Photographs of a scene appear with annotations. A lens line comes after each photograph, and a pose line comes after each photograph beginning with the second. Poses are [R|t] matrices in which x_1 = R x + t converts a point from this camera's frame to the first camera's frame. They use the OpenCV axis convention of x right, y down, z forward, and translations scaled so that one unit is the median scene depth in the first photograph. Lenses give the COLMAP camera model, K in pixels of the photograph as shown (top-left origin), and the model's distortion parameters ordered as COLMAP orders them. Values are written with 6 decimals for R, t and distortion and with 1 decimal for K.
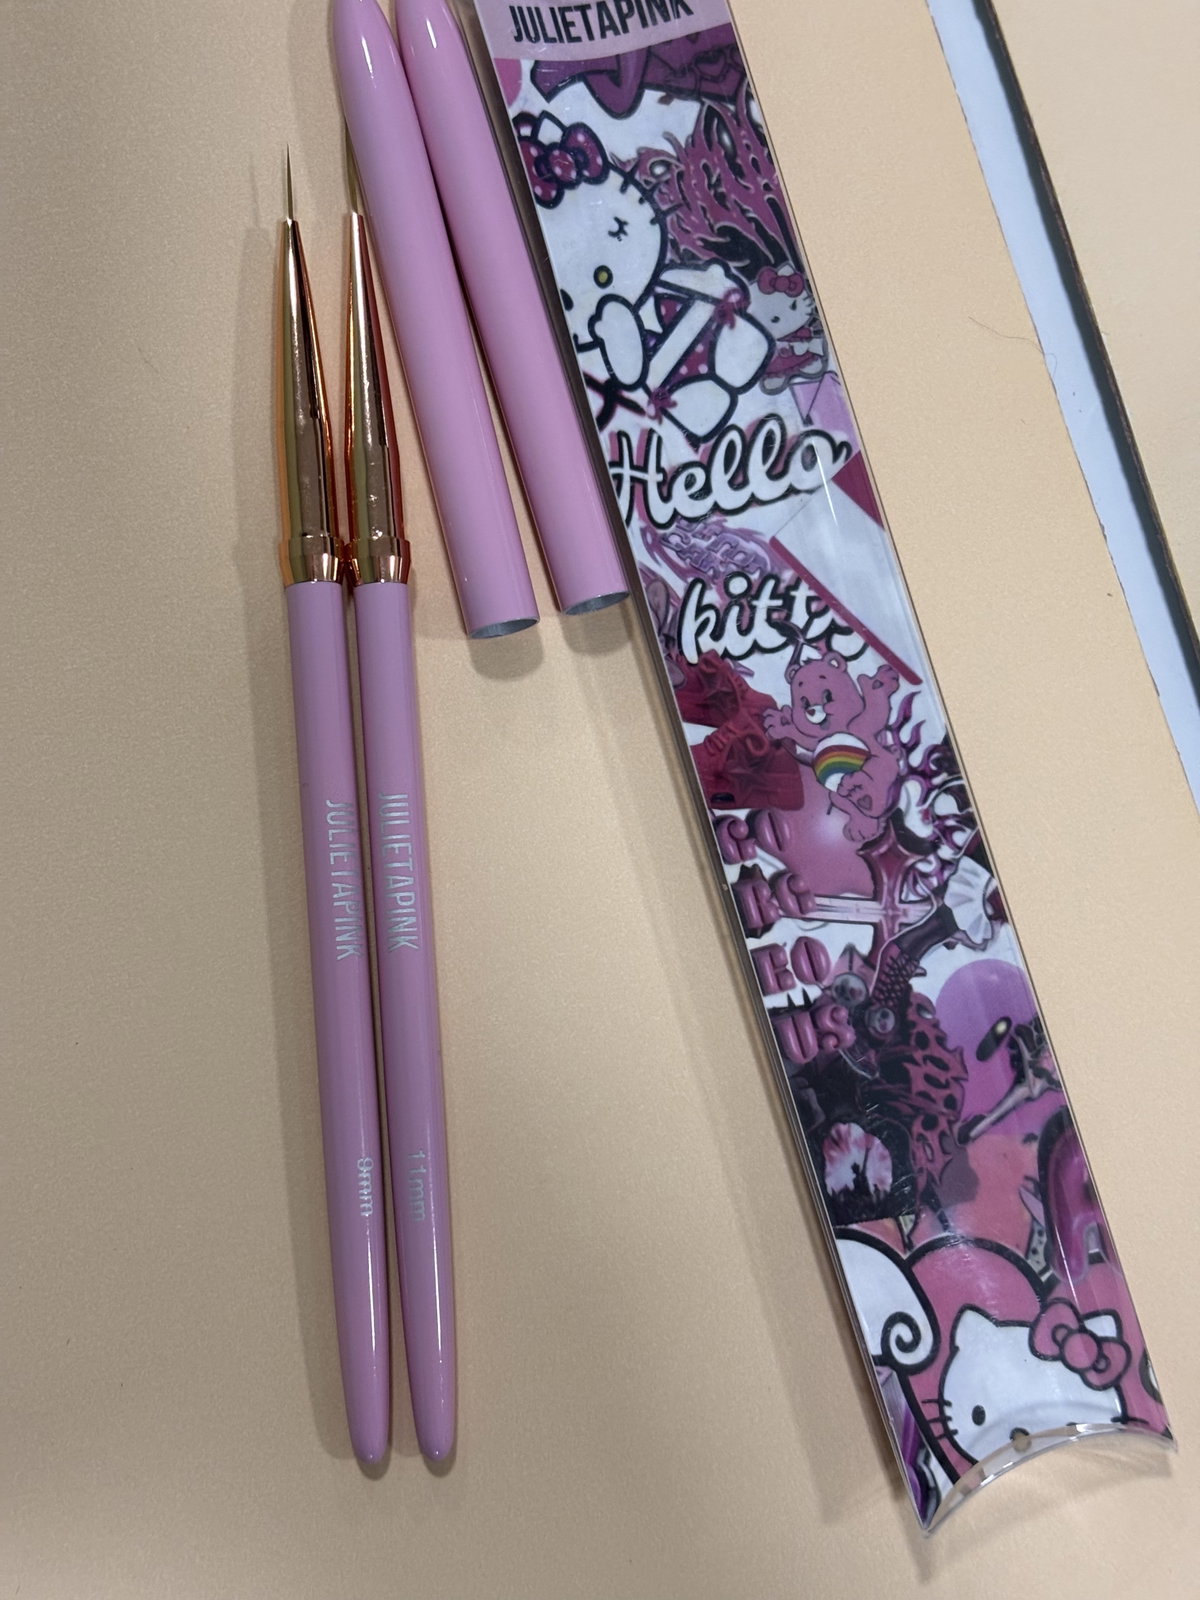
lens RADIAL K [[2433.3, 0, 603.3], [0, 2433.3, 818.8], [0, 0, 1]] dist [0.252967, -1.167196]
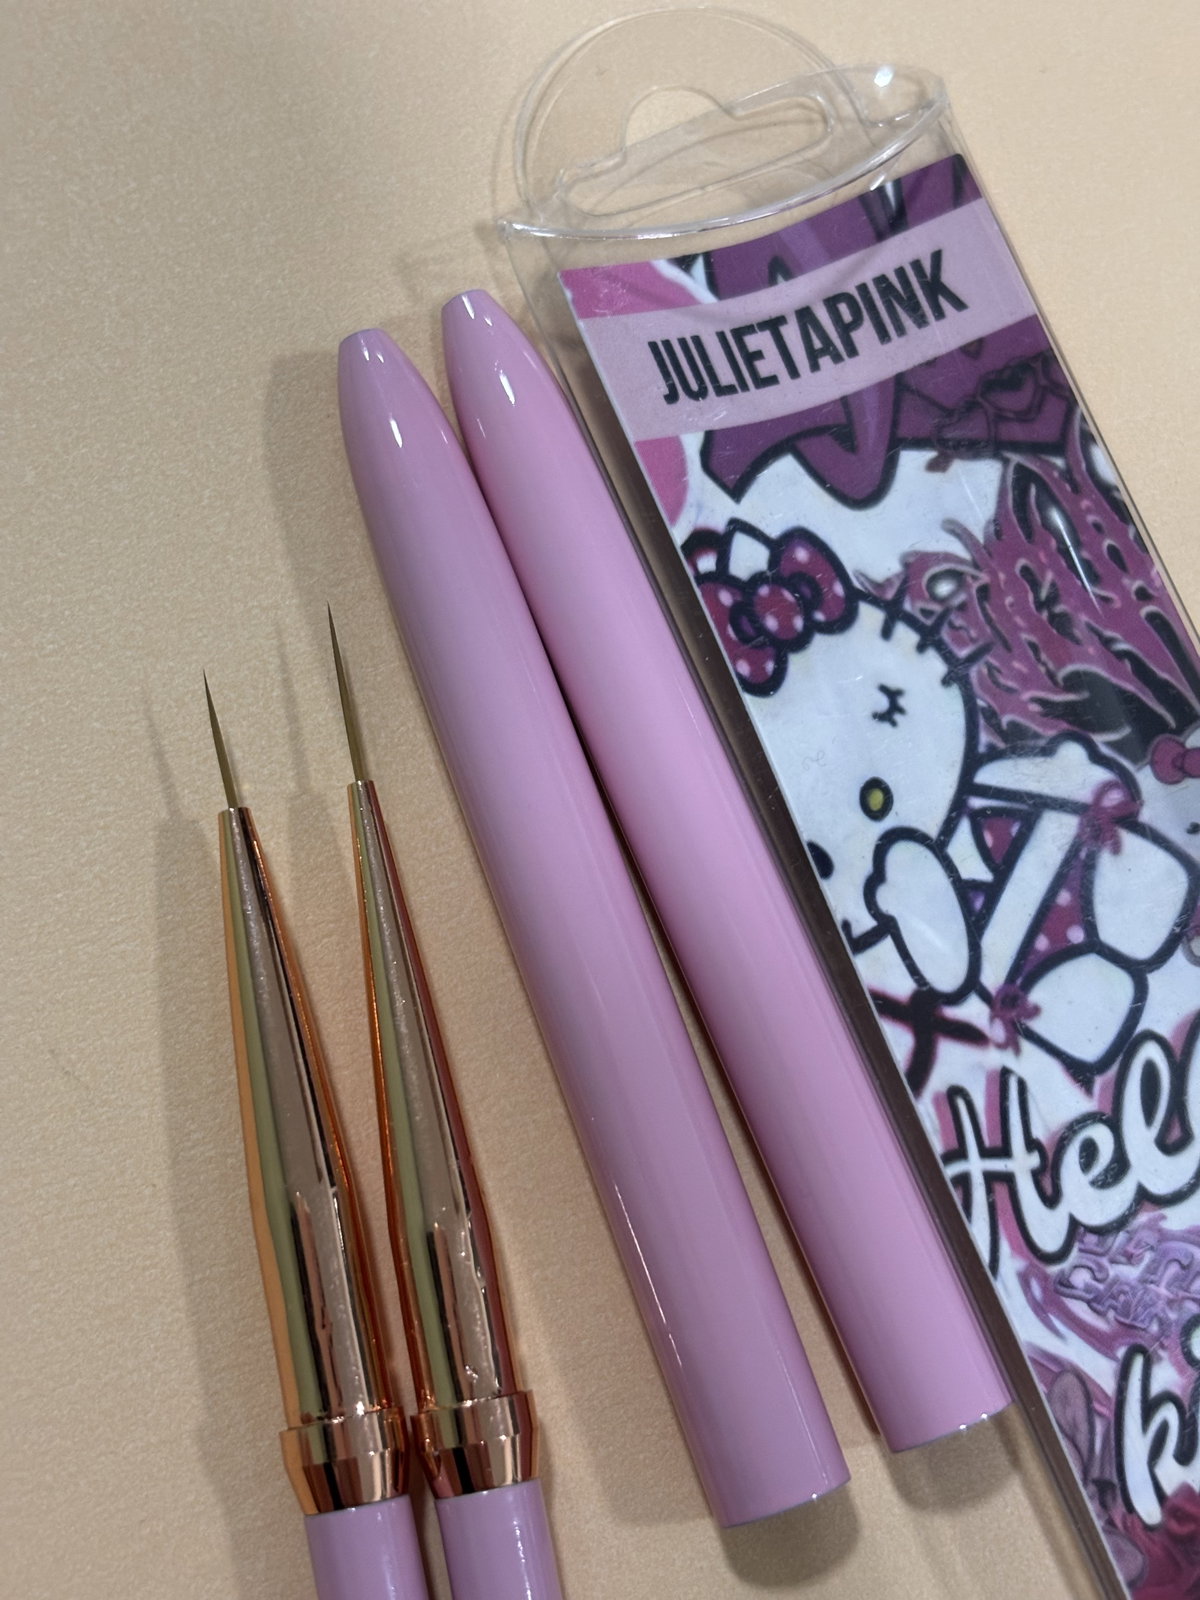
lens RADIAL K [[2460.4, 0, 611.8], [0, 2460.4, 800.7], [0, 0, 1]] dist [0.256379, -1.419877]
pose [[0.992121, -0.121053, -0.032297, -0.040579], [0.118388, 0.990167, -0.074523, -0.184473], [0.041001, 0.070112, 0.996696, 0.443146]]
